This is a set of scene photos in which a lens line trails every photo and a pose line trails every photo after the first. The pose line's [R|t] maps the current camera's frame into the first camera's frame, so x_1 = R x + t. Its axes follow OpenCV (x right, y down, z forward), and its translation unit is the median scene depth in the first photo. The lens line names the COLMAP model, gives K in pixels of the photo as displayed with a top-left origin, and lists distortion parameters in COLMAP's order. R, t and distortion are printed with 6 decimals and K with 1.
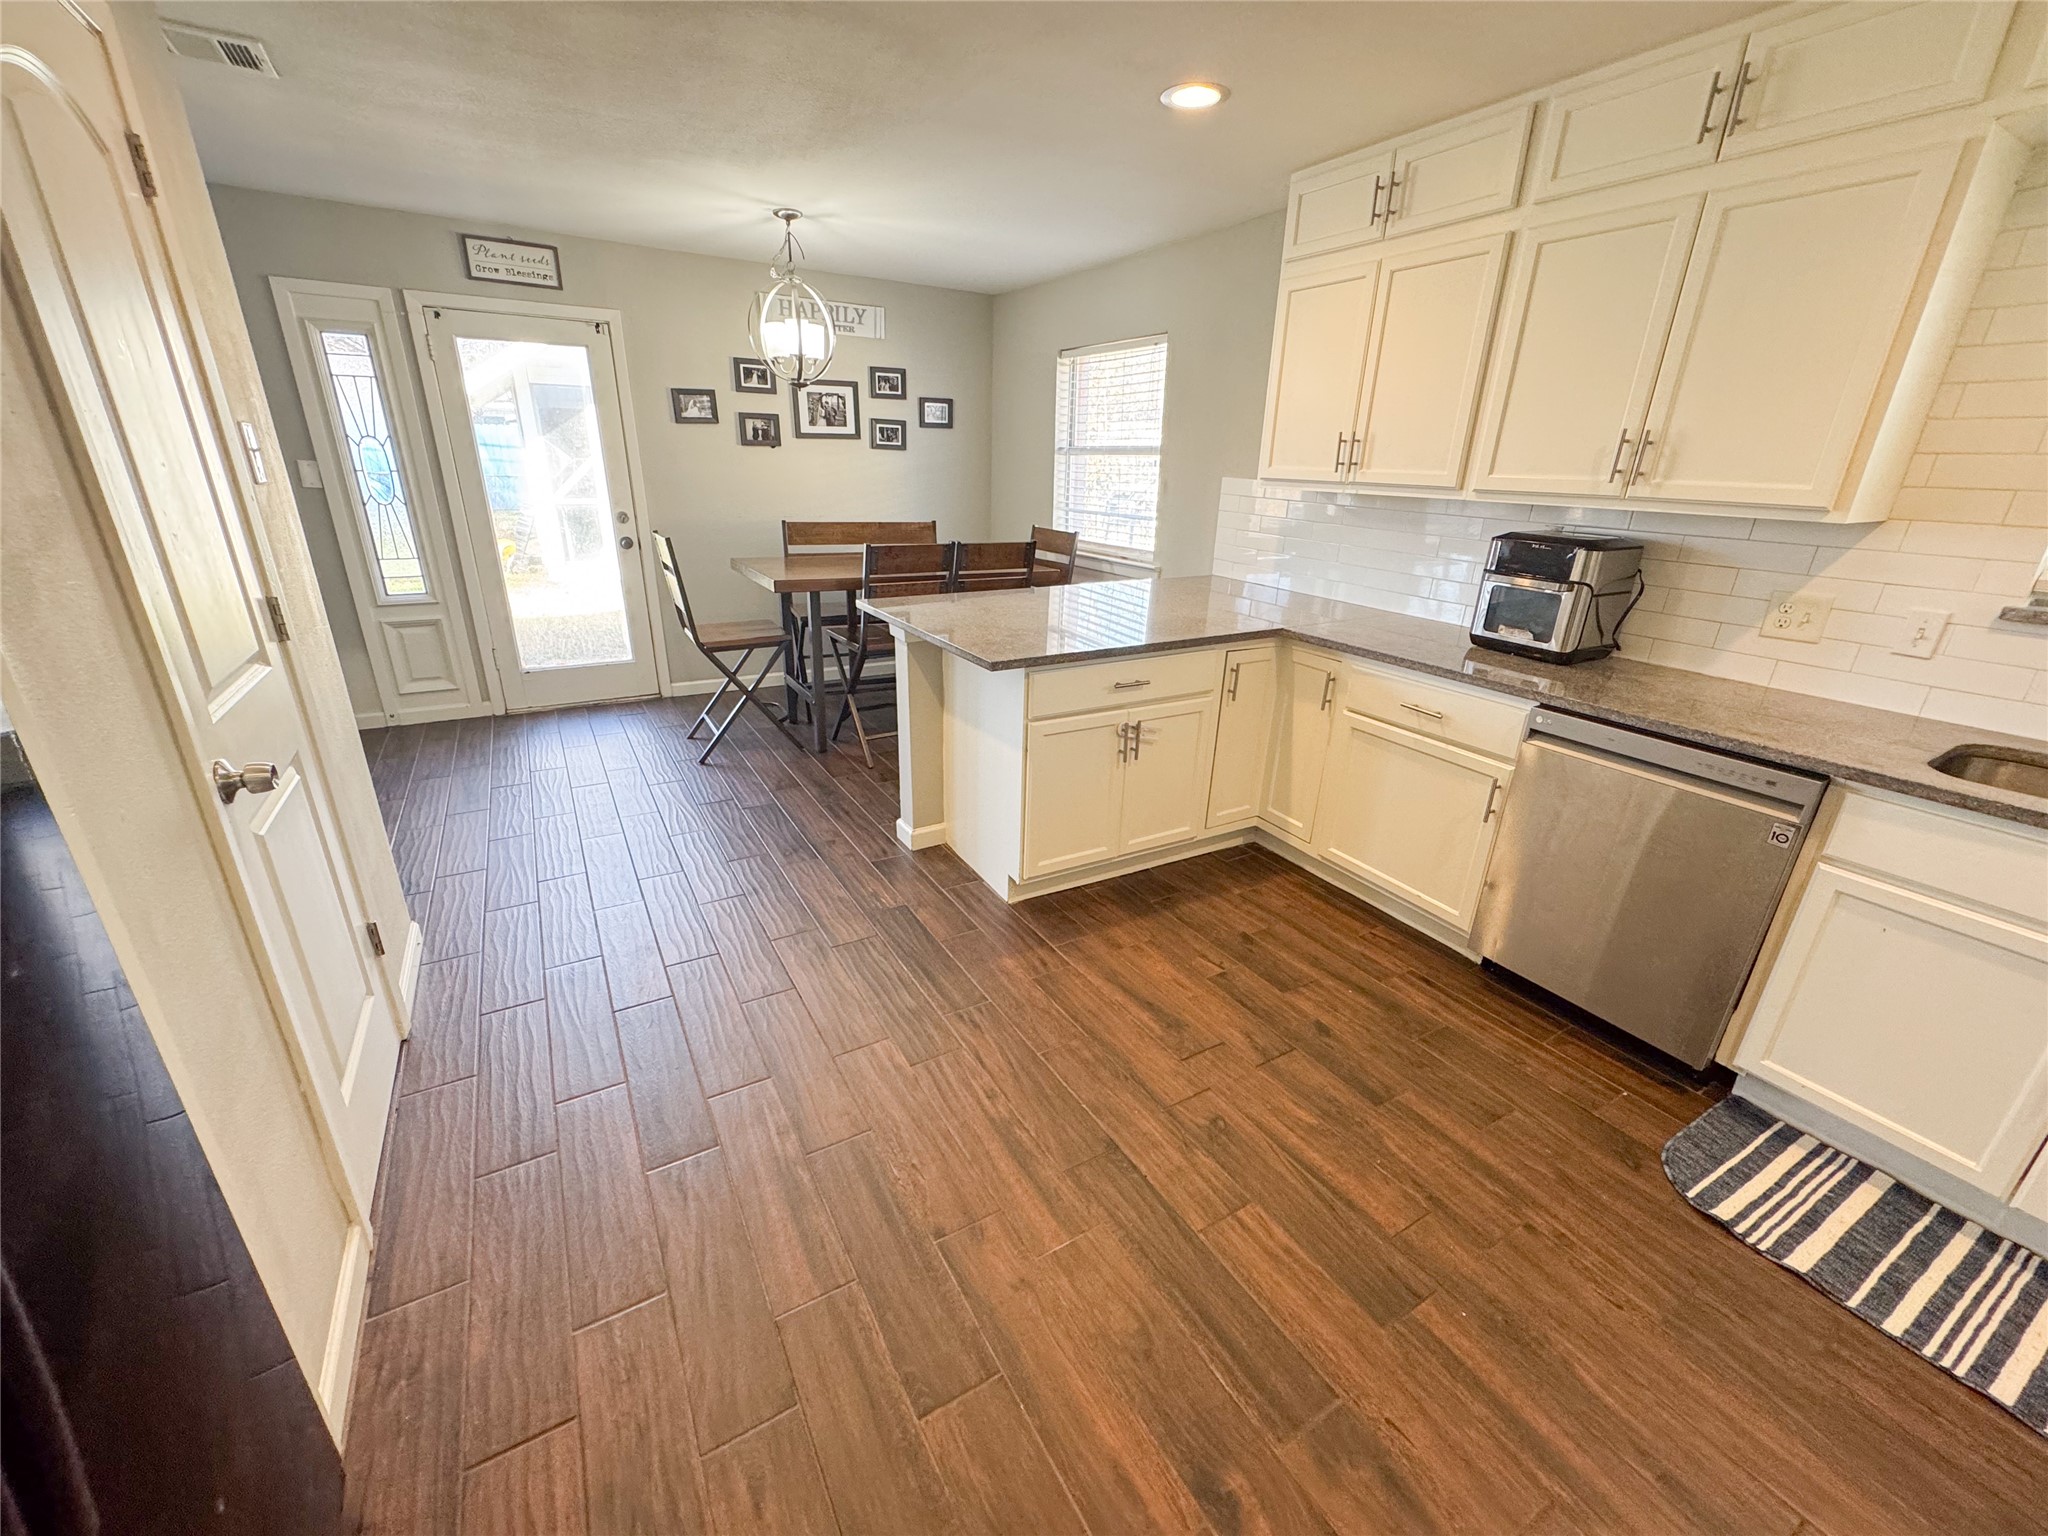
lens RADIAL K [[815.3, 0, 1020.7], [0, 815.3, 768.1], [0, 0, 1]] dist [-0.002714, 0.000994]
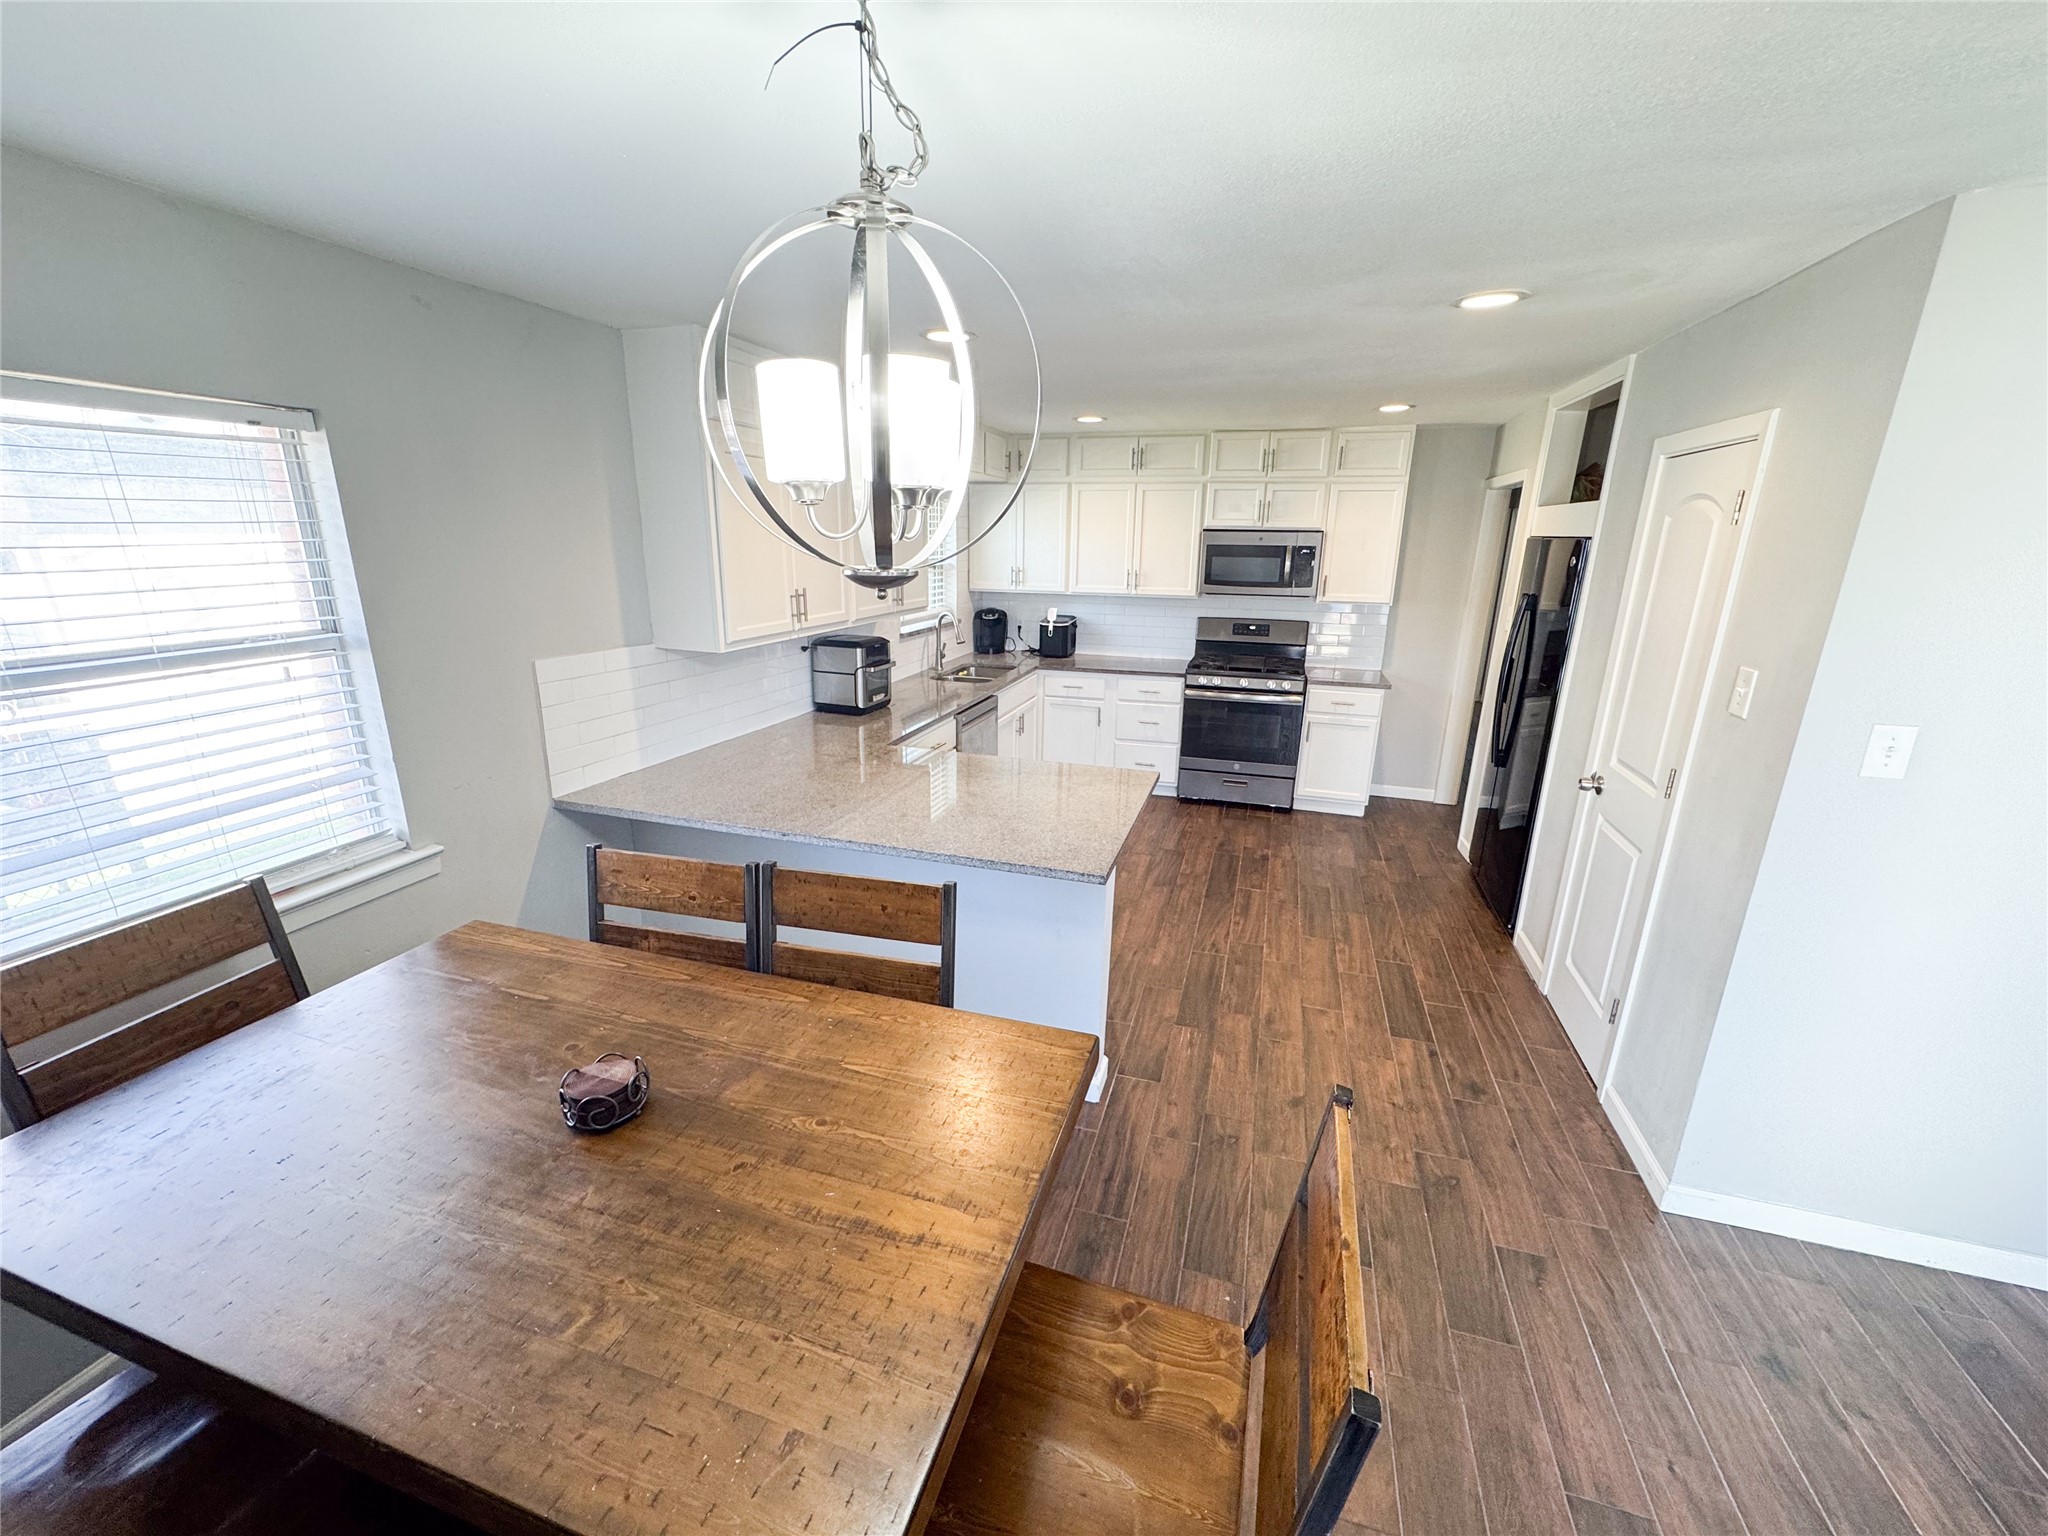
lens RADIAL K [[815.3, 0, 1020.7], [0, 815.3, 768.1], [0, 0, 1]] dist [-0.002714, 0.000994]
pose [[-0.668131, -0.239680, 0.704382, -0.765682], [0.234876, 0.830346, 0.505330, -0.803538], [-0.705998, 0.503069, -0.498485, 1.673460]]
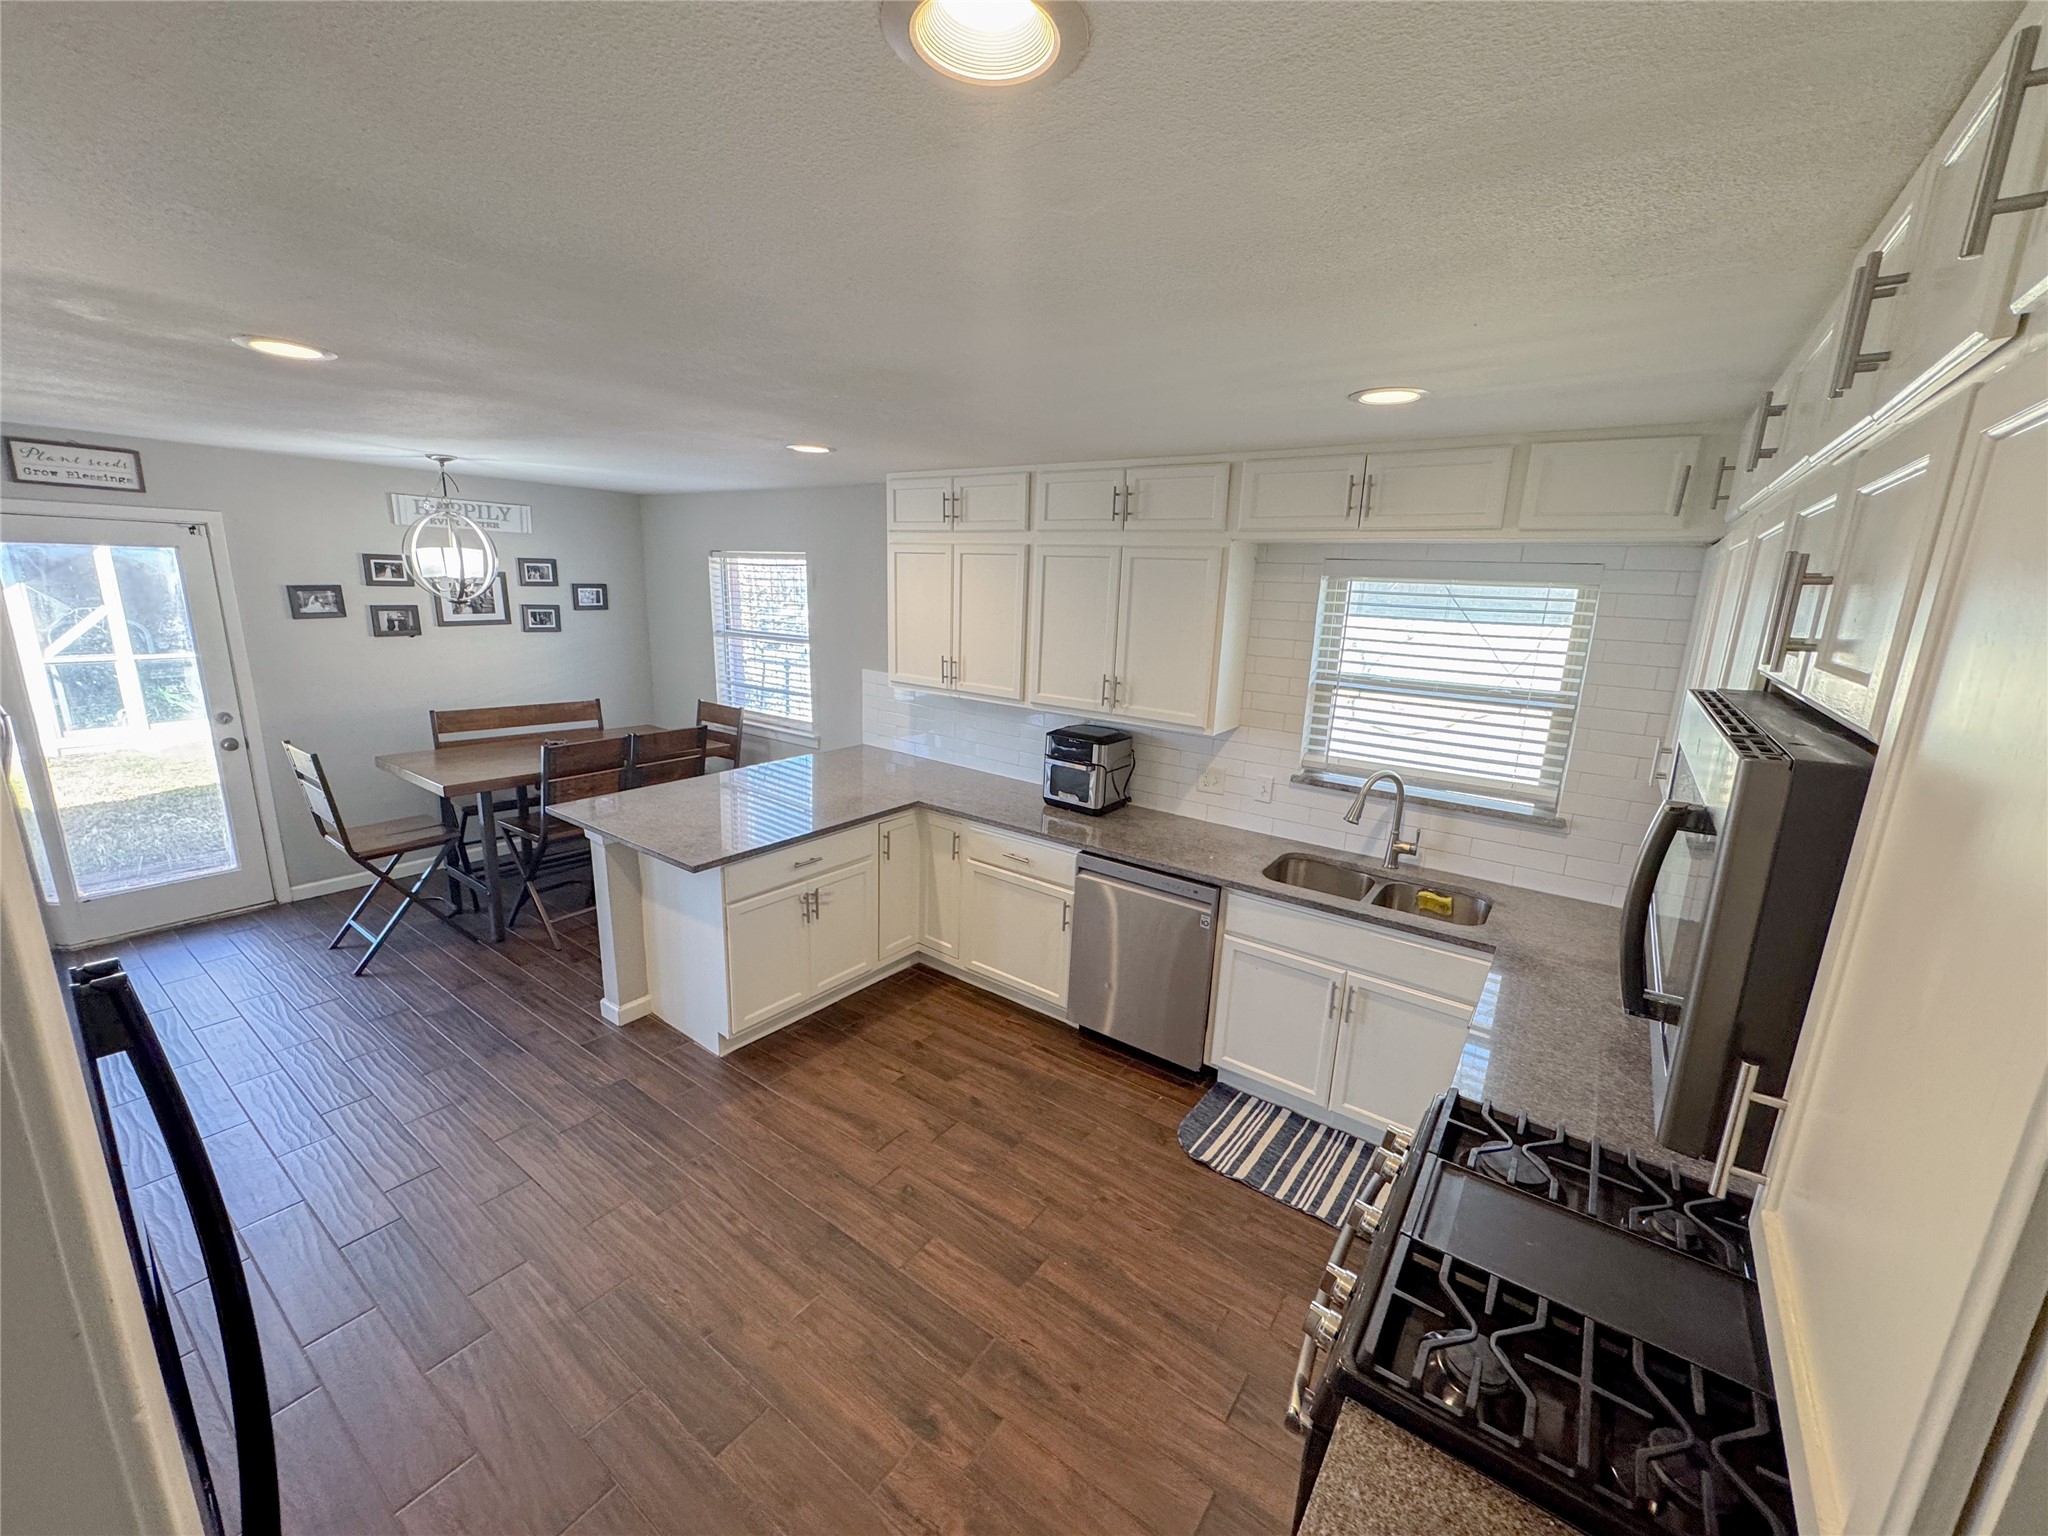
lens RADIAL K [[815.3, 0, 1020.7], [0, 815.3, 768.1], [0, 0, 1]] dist [-0.002714, 0.000994]
pose [[0.916703, -0.082298, 0.391002, -0.047327], [0.128971, 0.987126, -0.094602, -0.086903], [-0.378183, 0.137150, 0.915515, -0.328951]]
